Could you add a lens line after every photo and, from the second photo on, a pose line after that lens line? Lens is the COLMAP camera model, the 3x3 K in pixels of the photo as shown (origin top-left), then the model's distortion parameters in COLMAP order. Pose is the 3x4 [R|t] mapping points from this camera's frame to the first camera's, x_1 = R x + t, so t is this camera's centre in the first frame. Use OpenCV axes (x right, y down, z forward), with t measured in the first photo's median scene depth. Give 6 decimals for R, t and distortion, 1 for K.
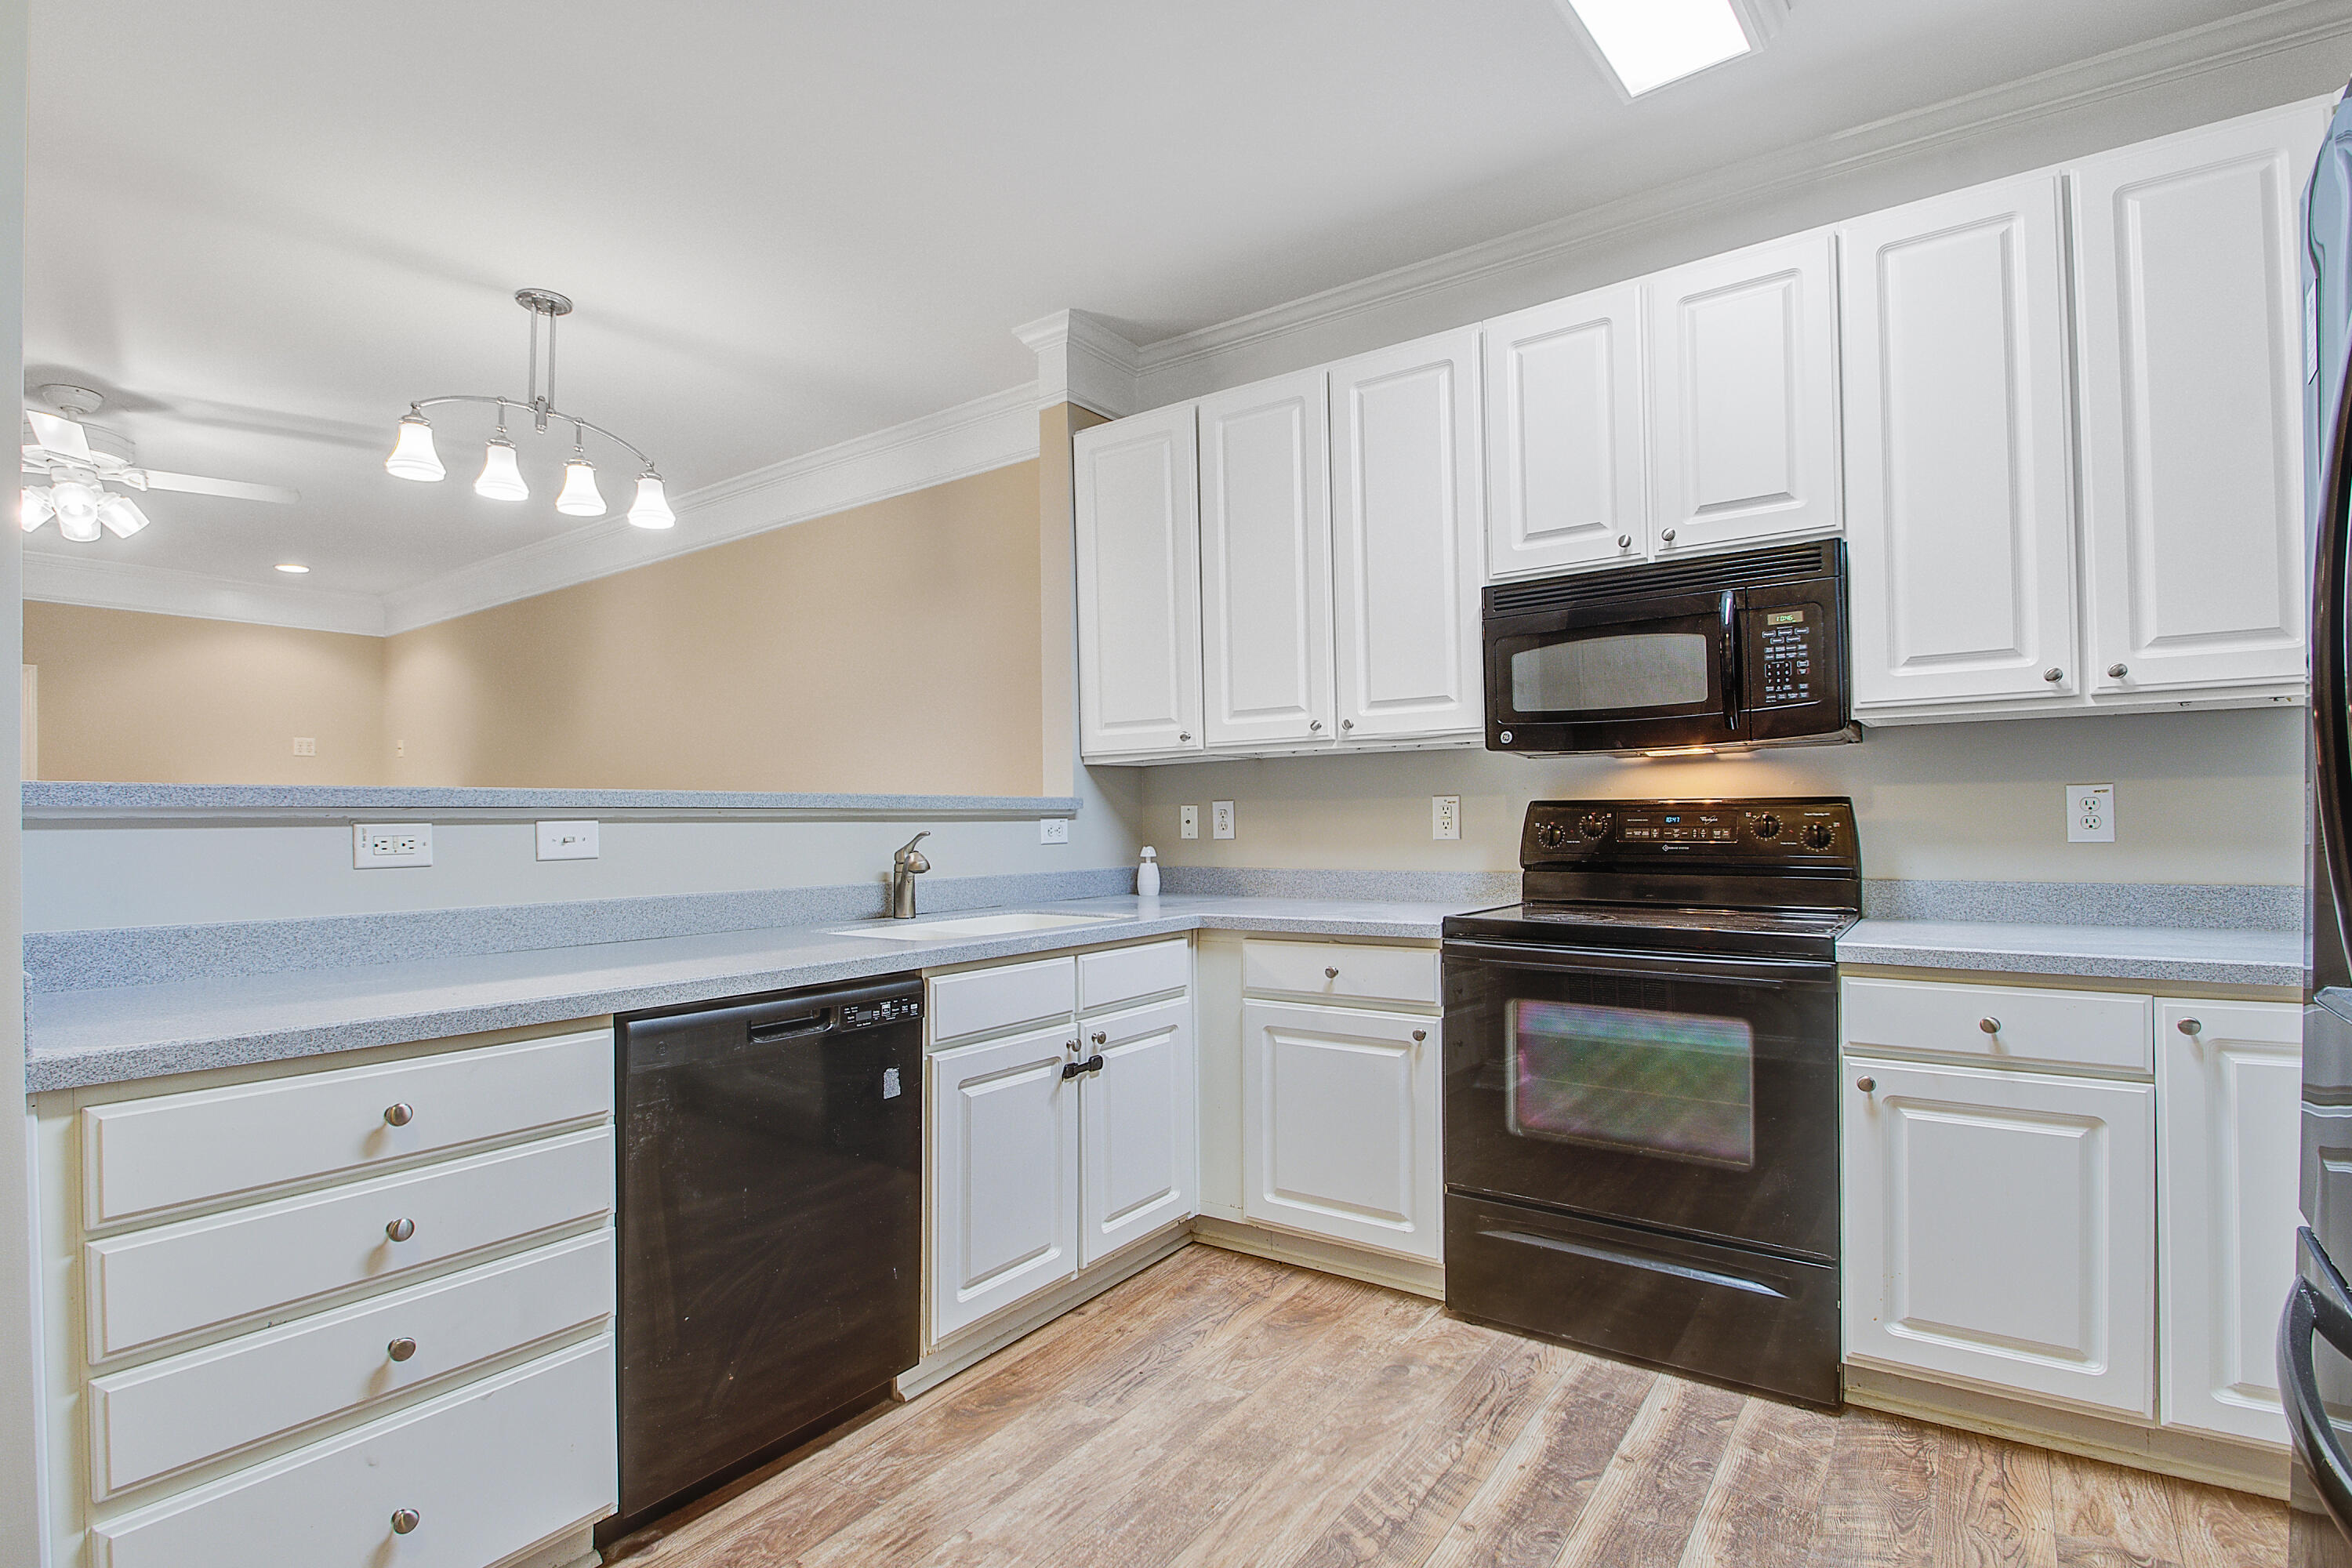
lens RADIAL K [[1109.4, 0, 1186.4], [0, 1109.4, 814.8], [0, 0, 1]] dist [-0.000156, -0.000222]
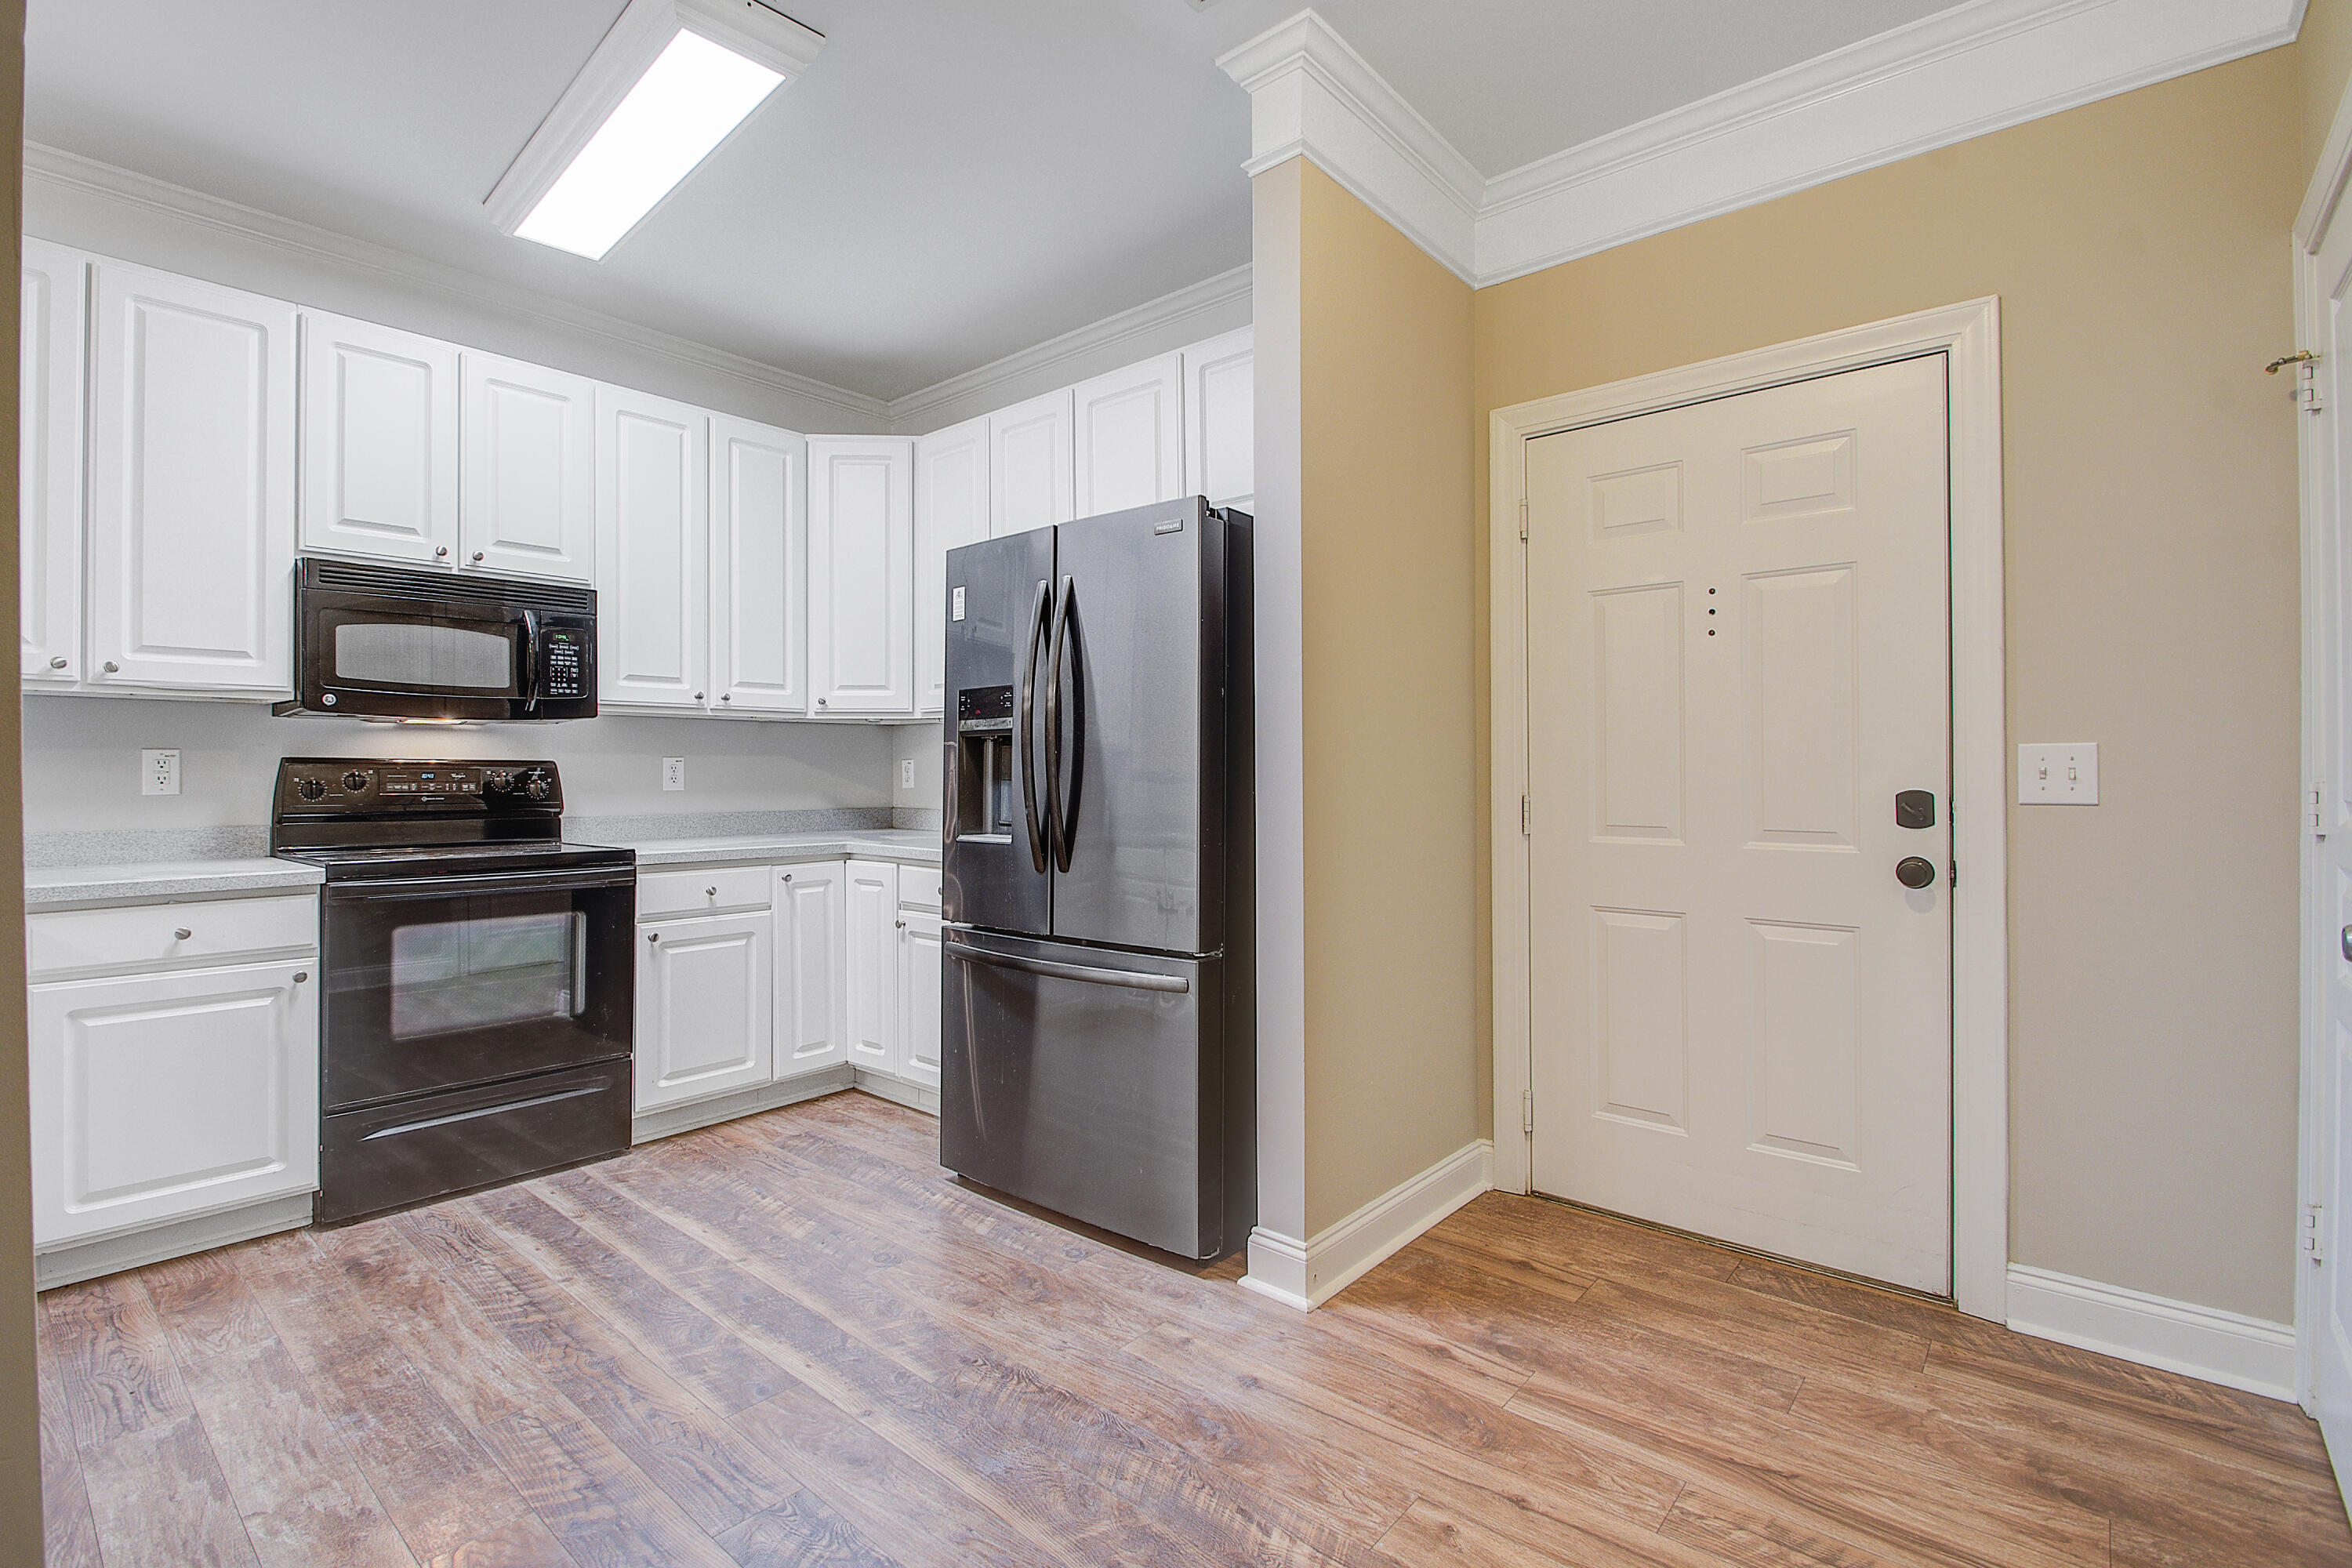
lens RADIAL K [[1051.6, 0, 1085.8], [0, 1051.6, 774.5], [0, 0, 1]] dist [-0.001140, -0.000348]
pose [[0.158885, 0.010068, 0.987246, -0.672516], [-0.006915, 0.999935, -0.009085, 0.009402], [-0.987273, -0.005384, 0.158944, 0.103155]]
